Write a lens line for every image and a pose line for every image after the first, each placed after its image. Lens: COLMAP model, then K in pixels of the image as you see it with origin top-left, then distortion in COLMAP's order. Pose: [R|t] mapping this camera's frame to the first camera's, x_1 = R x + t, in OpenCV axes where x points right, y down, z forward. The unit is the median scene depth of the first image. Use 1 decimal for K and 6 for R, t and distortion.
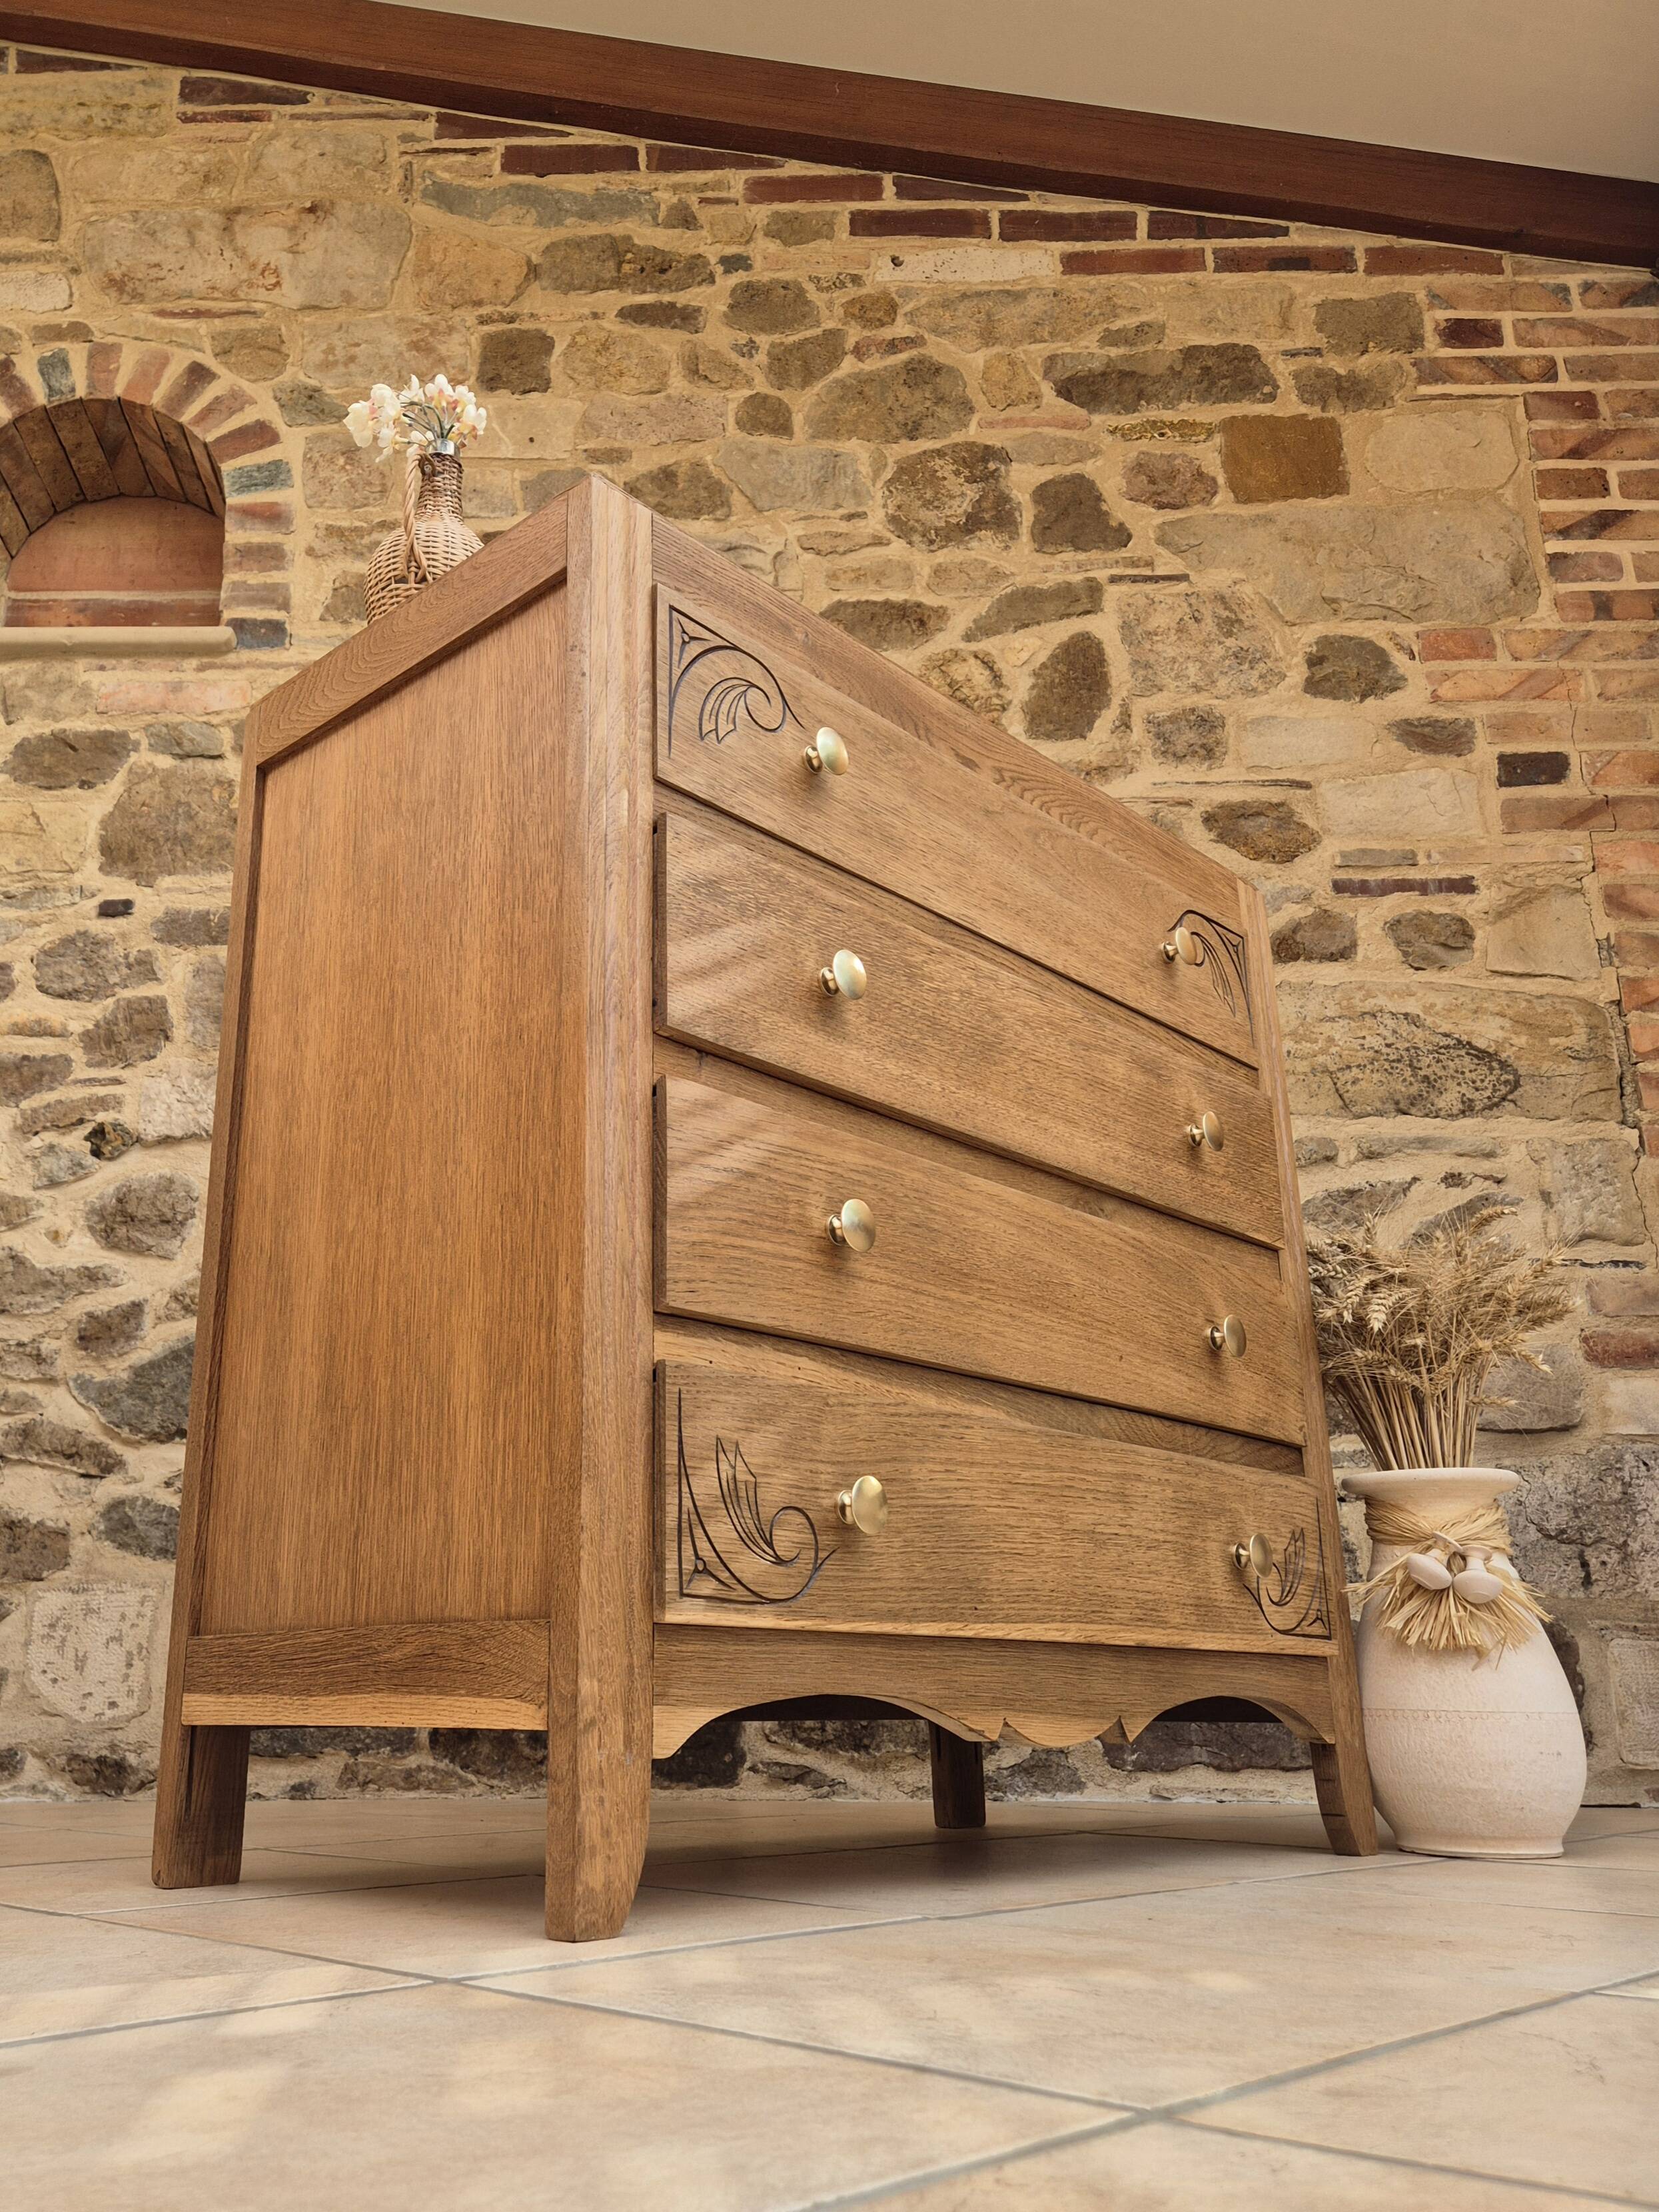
lens RADIAL K [[1781.5, 0, 627.6], [0, 1781.5, 1148.2], [0, 0, 1]] dist [0.088751, -0.089348]
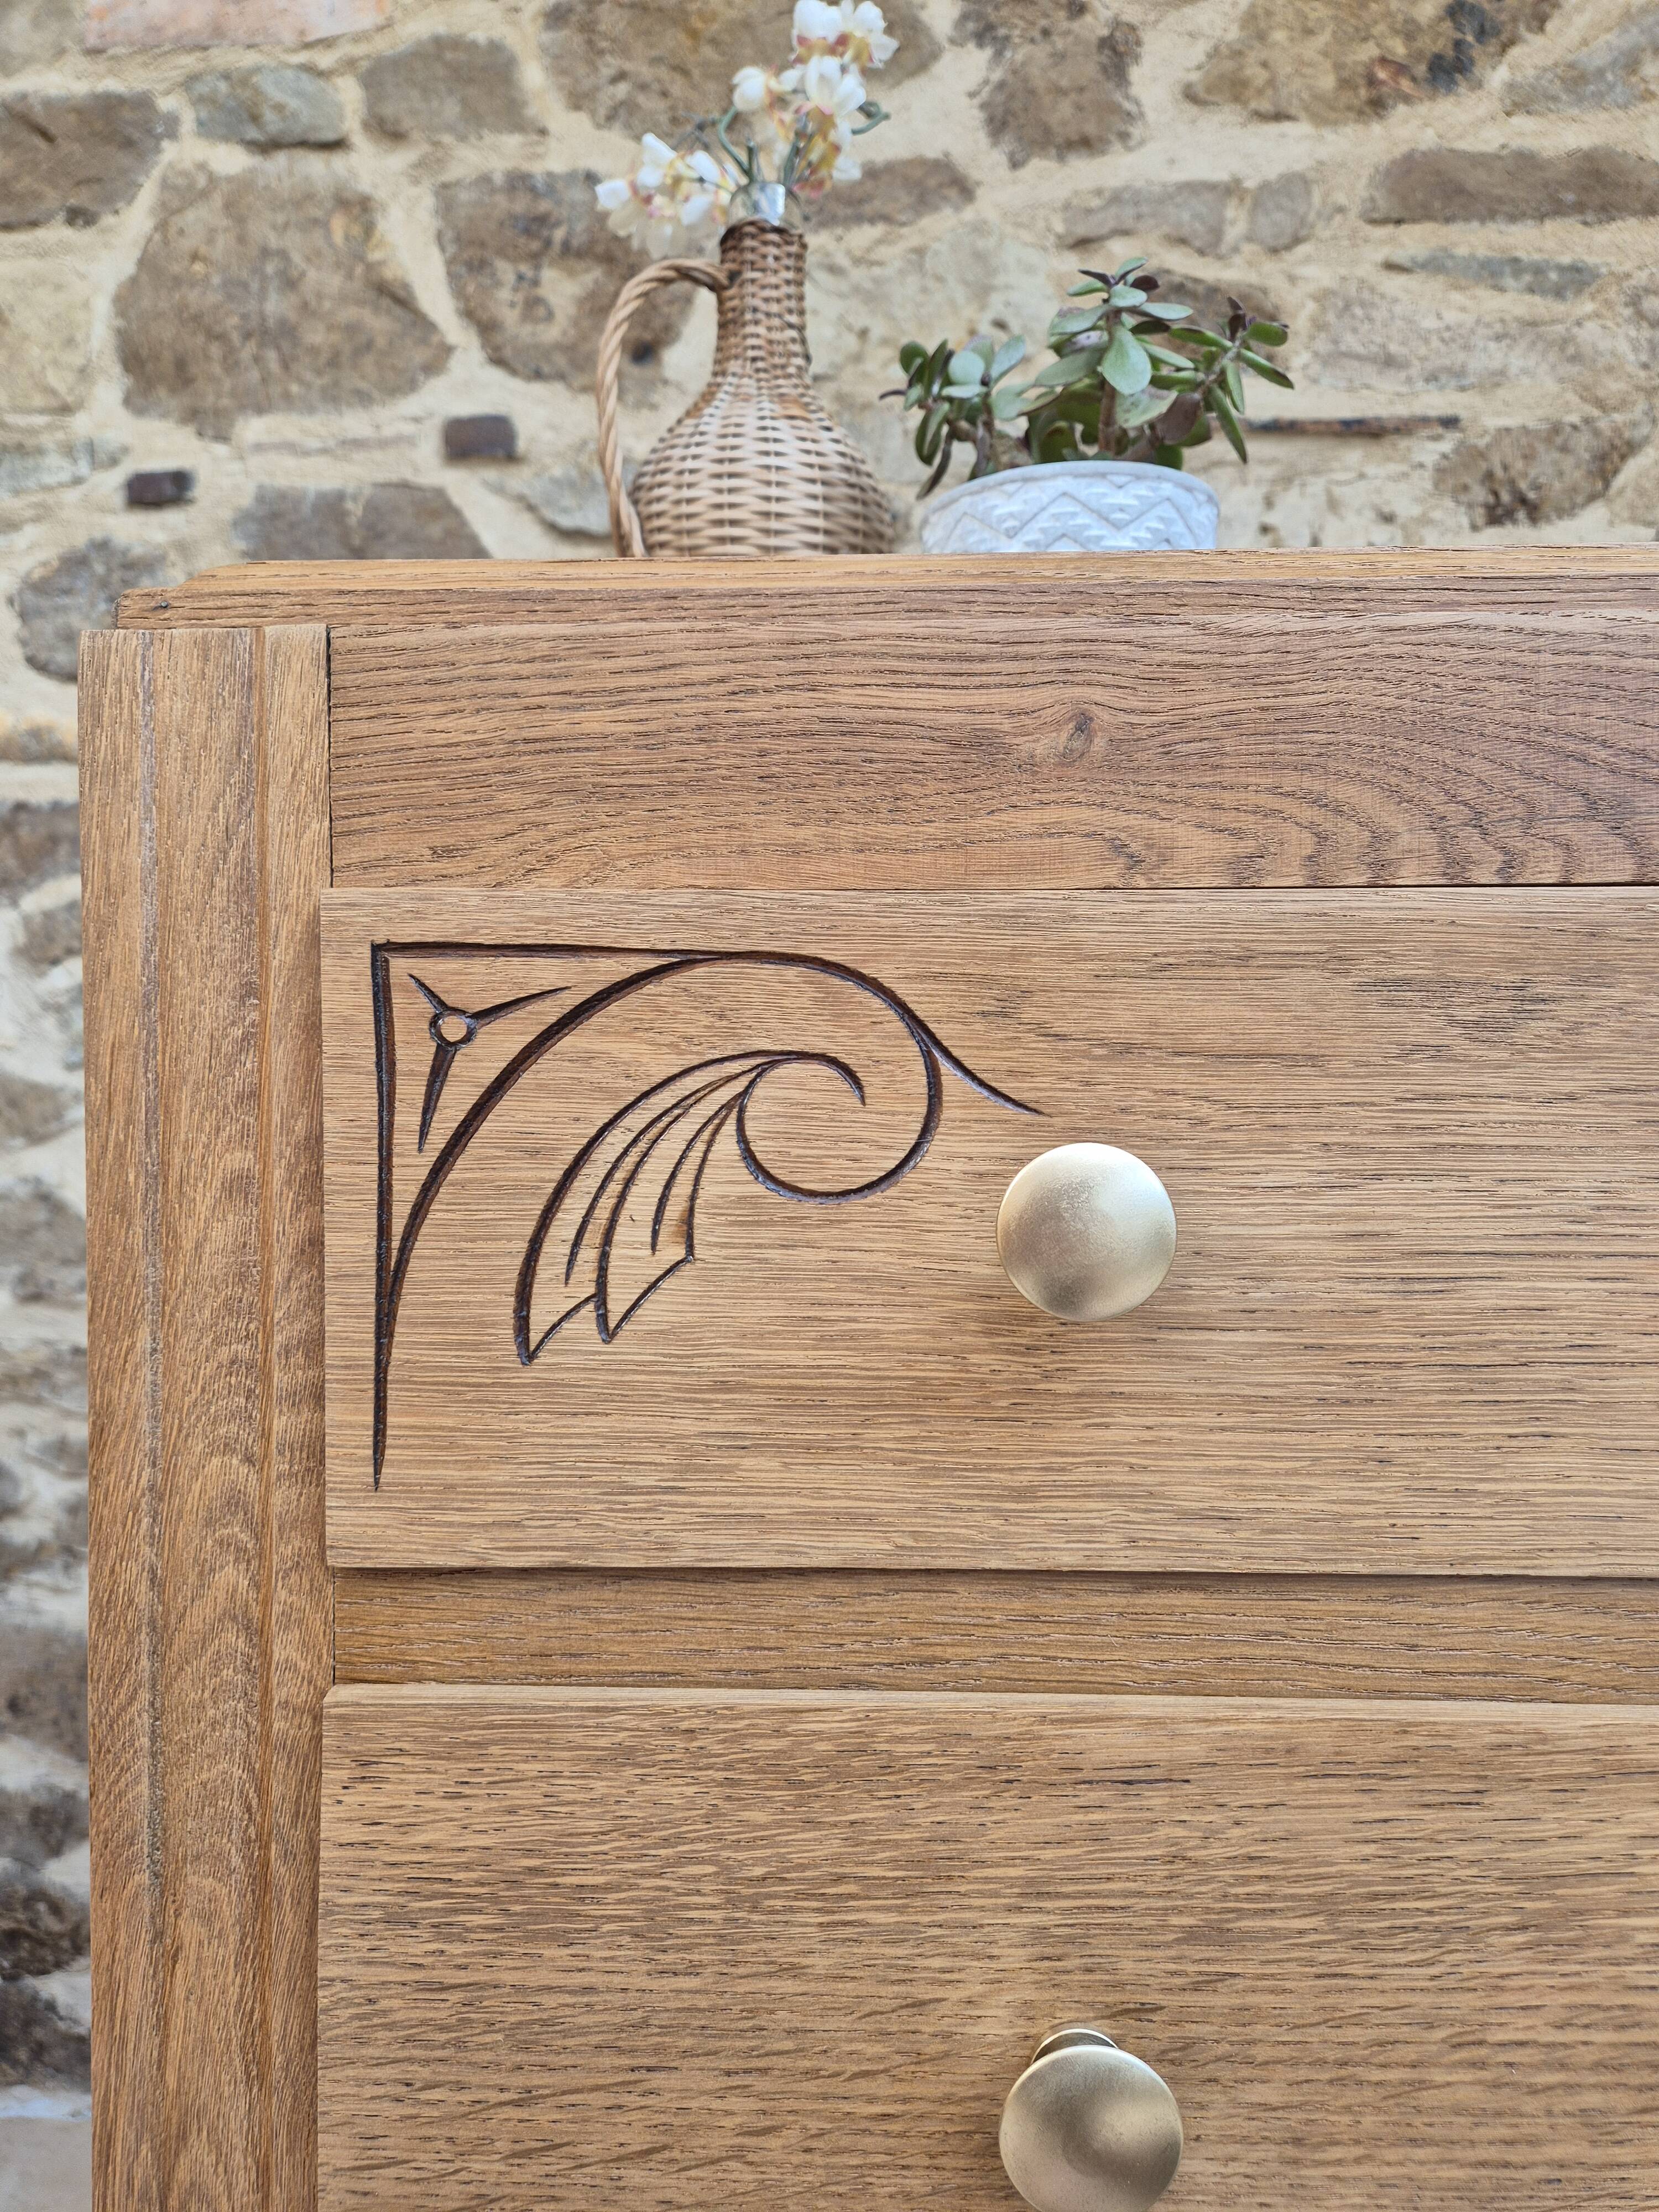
lens RADIAL K [[1513.4, 0, 823.3], [0, 1513.4, 1108.9], [0, 0, 1]] dist [0.048717, -0.054823]
pose [[0.999541, -0.002518, -0.030205, -0.086807], [0.011886, 0.949287, 0.314186, -0.101719], [0.027882, -0.314401, 0.948881, 0.546038]]
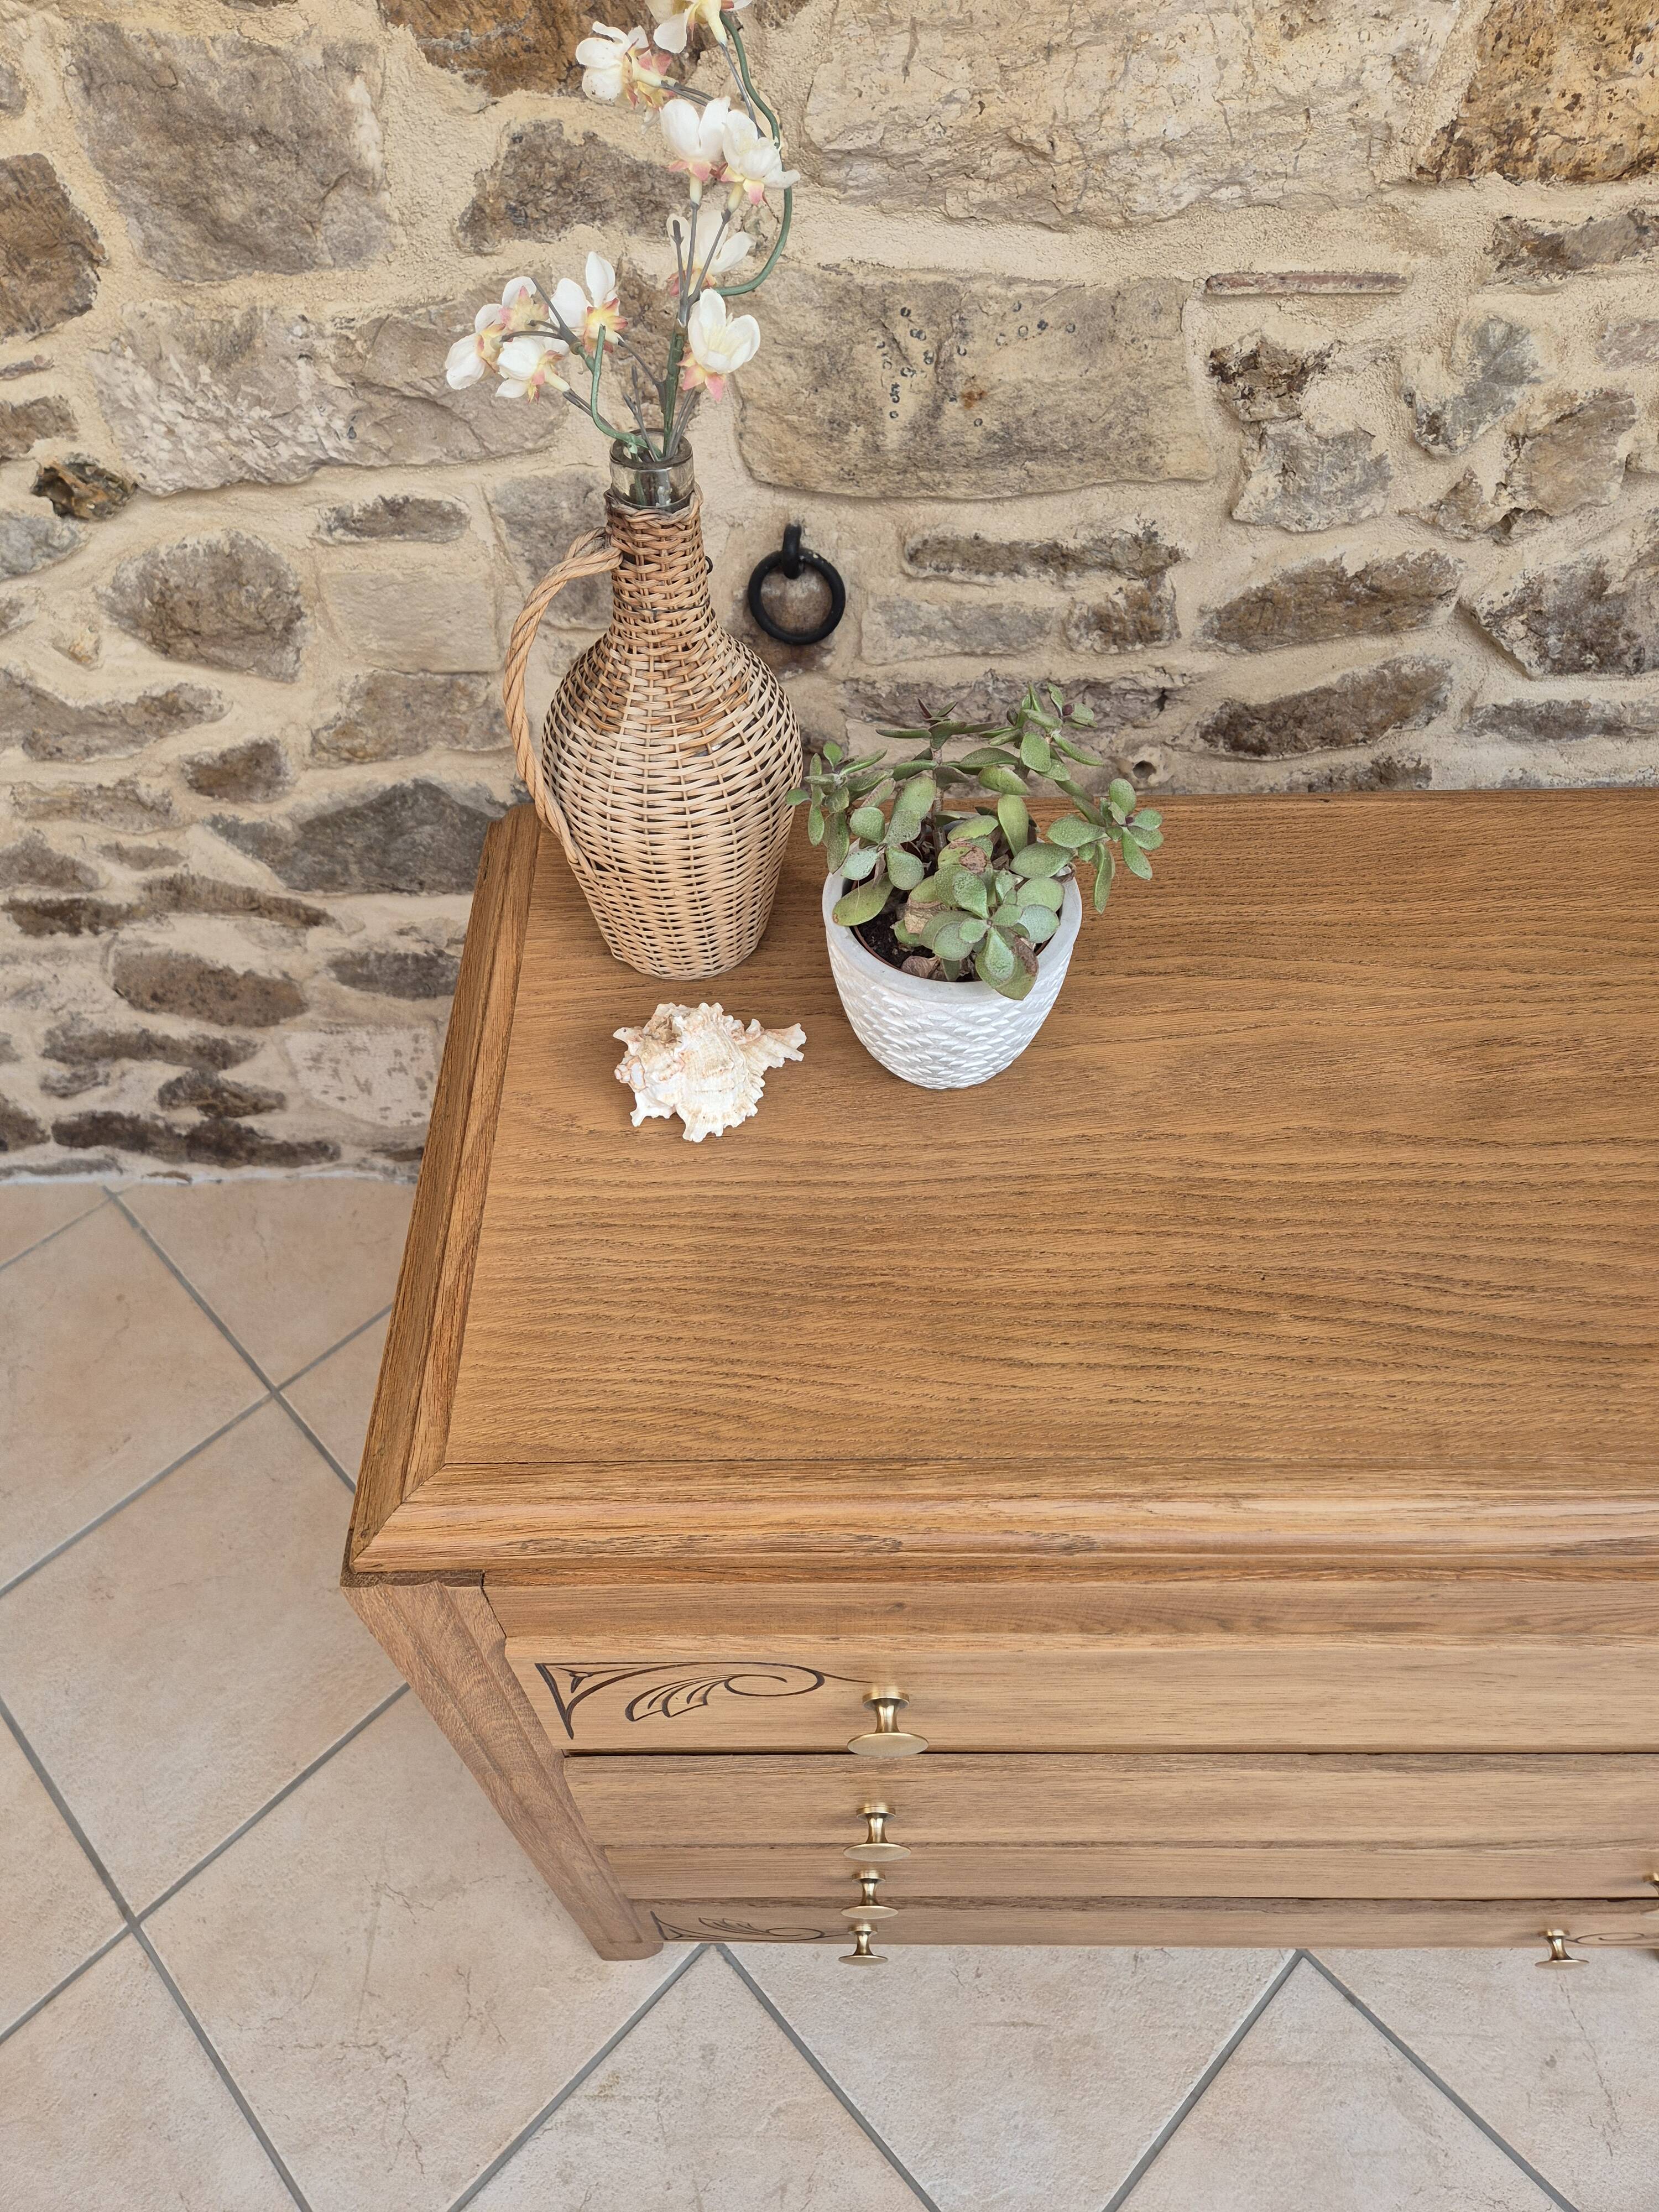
lens RADIAL K [[1489.0, 0, 802.4], [0, 1489.0, 1088.8], [0, 0, 1]] dist [0.075309, -0.075008]
pose [[0.999881, -0.013033, -0.008311, -0.081187], [0.012389, 0.354156, 0.935104, -0.330640], [-0.009244, -0.935096, 0.354275, 0.664972]]
